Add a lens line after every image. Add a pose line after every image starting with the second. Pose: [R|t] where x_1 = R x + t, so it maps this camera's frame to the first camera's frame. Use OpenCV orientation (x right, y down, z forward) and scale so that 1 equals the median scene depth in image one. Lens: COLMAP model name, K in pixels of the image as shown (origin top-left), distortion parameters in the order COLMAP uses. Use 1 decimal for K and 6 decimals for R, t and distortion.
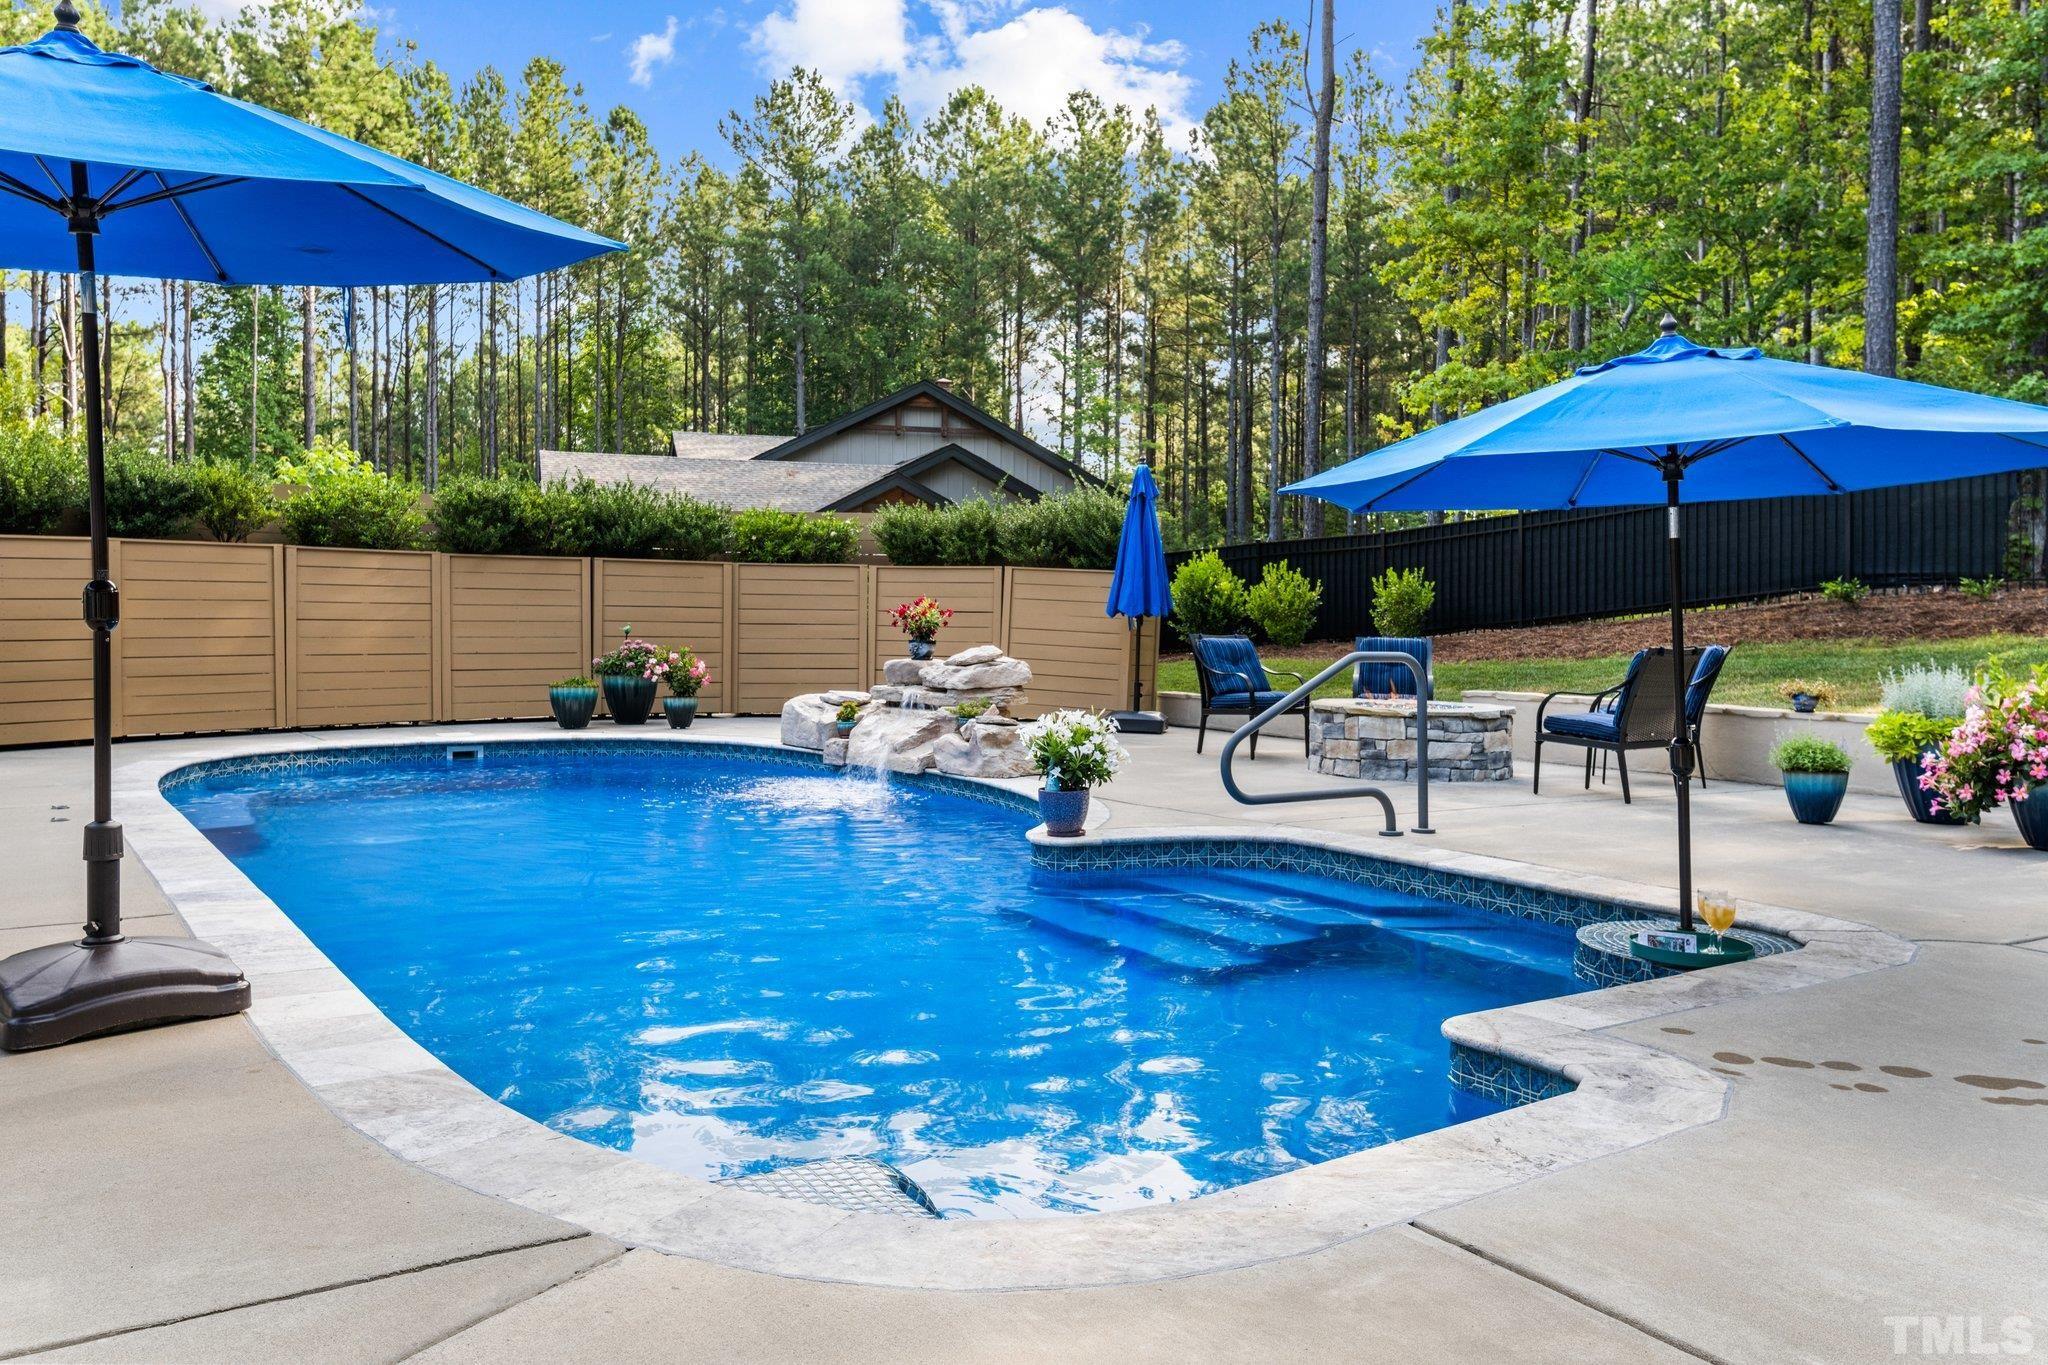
lens RADIAL K [[1579.6, 0, 1019.9], [0, 1579.6, 663.9], [0, 0, 1]] dist [0.030337, 0.001489]
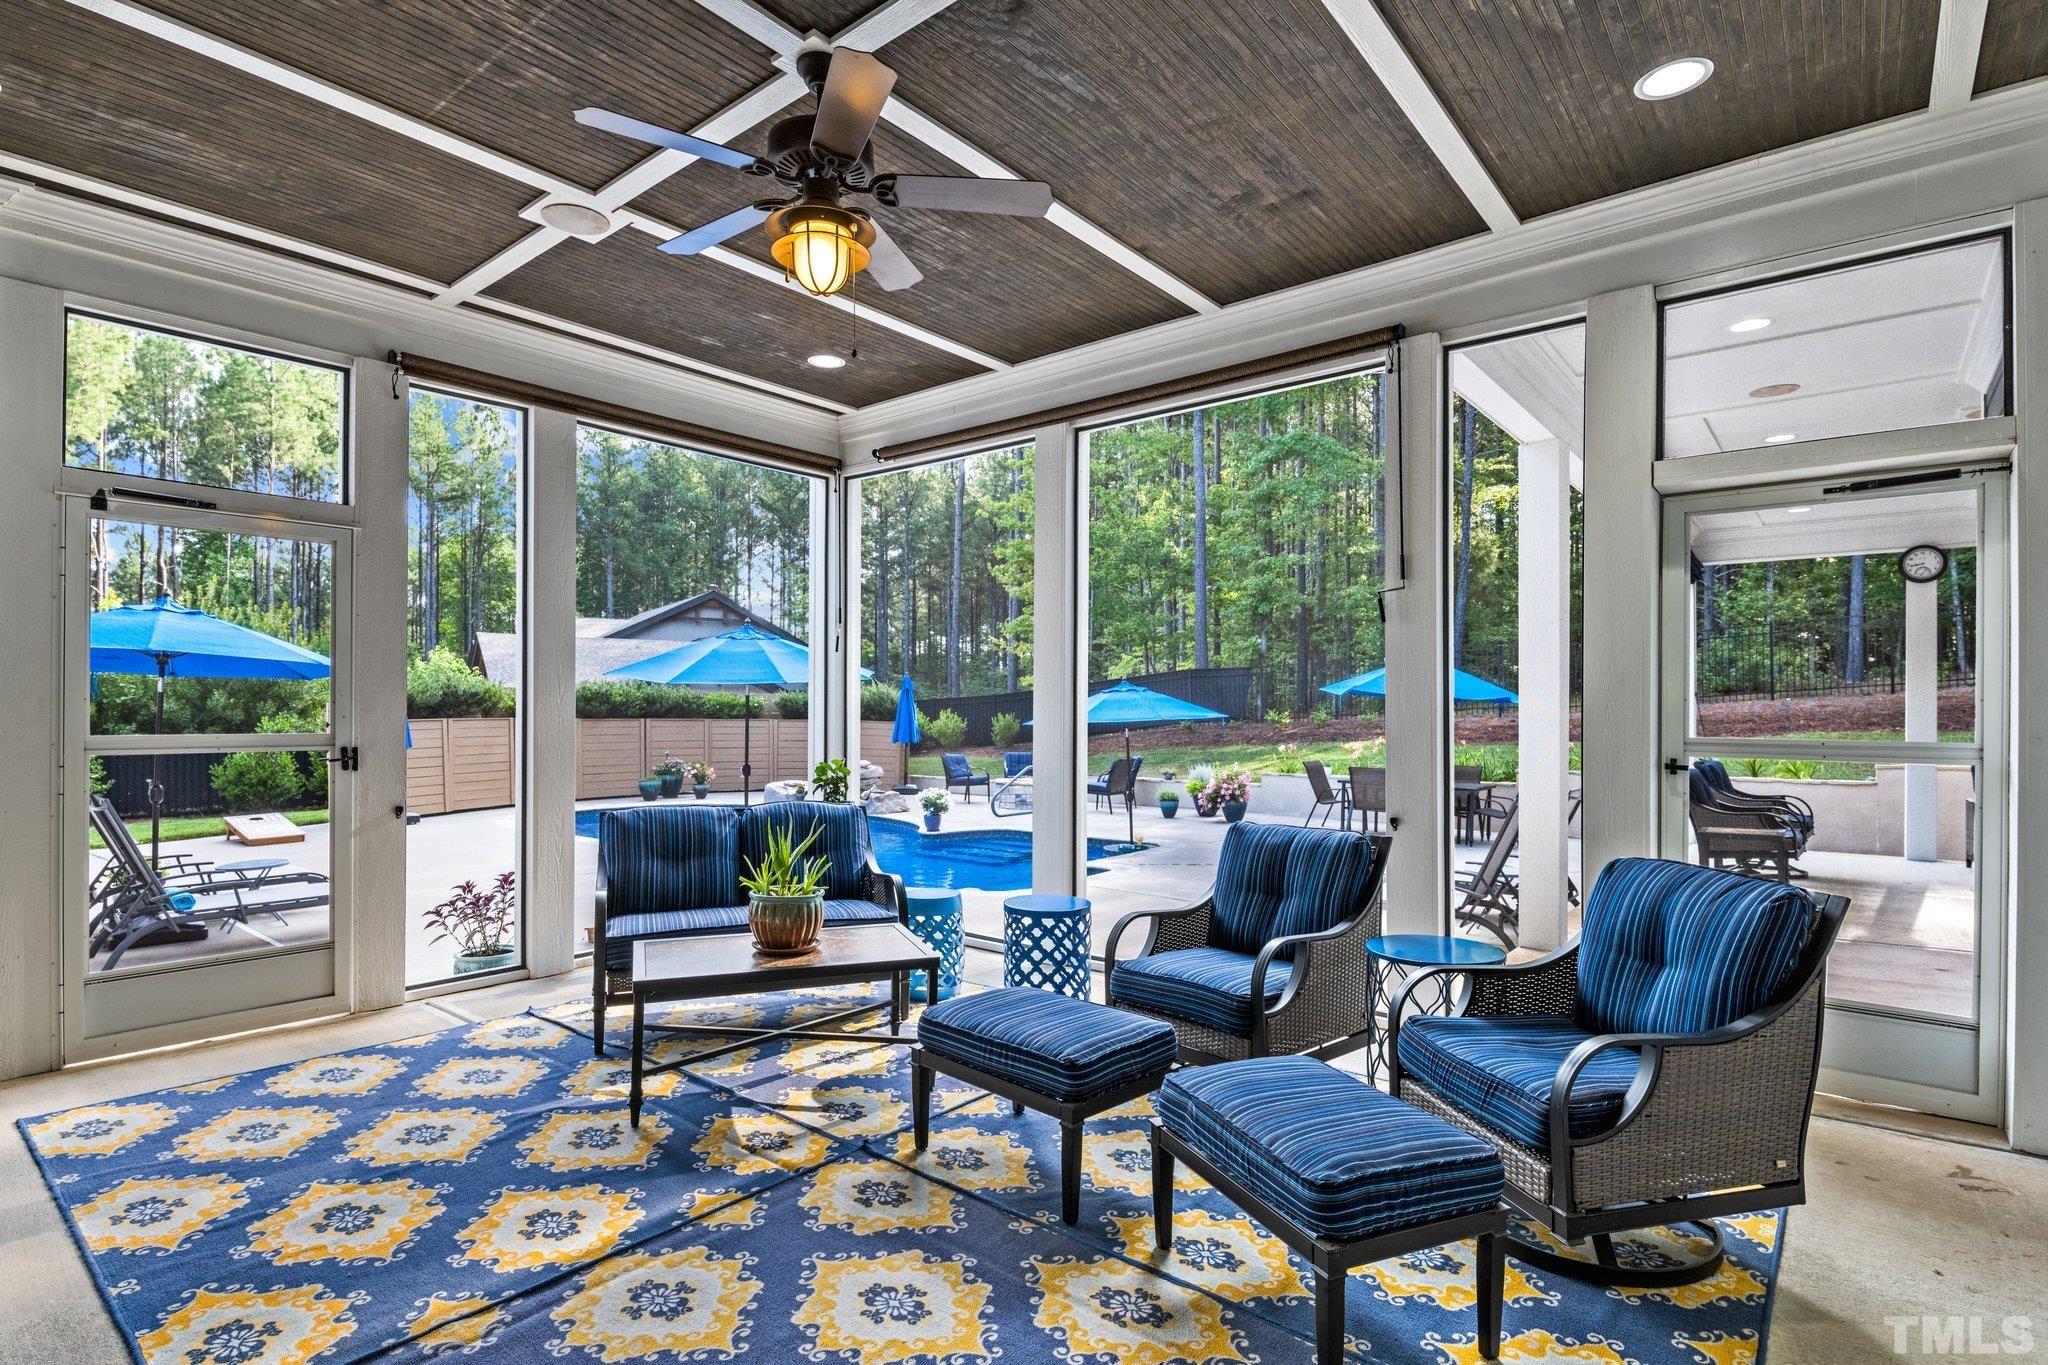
lens RADIAL K [[1013.6, 0, 1012.7], [0, 1013.6, 693.9], [0, 0, 1]] dist [0.003722, 0.000280]
pose [[0.959660, -0.002477, 0.281152, -0.214260], [0.017228, 0.998600, -0.050006, -0.028630], [-0.280634, 0.052832, 0.958360, -0.505952]]
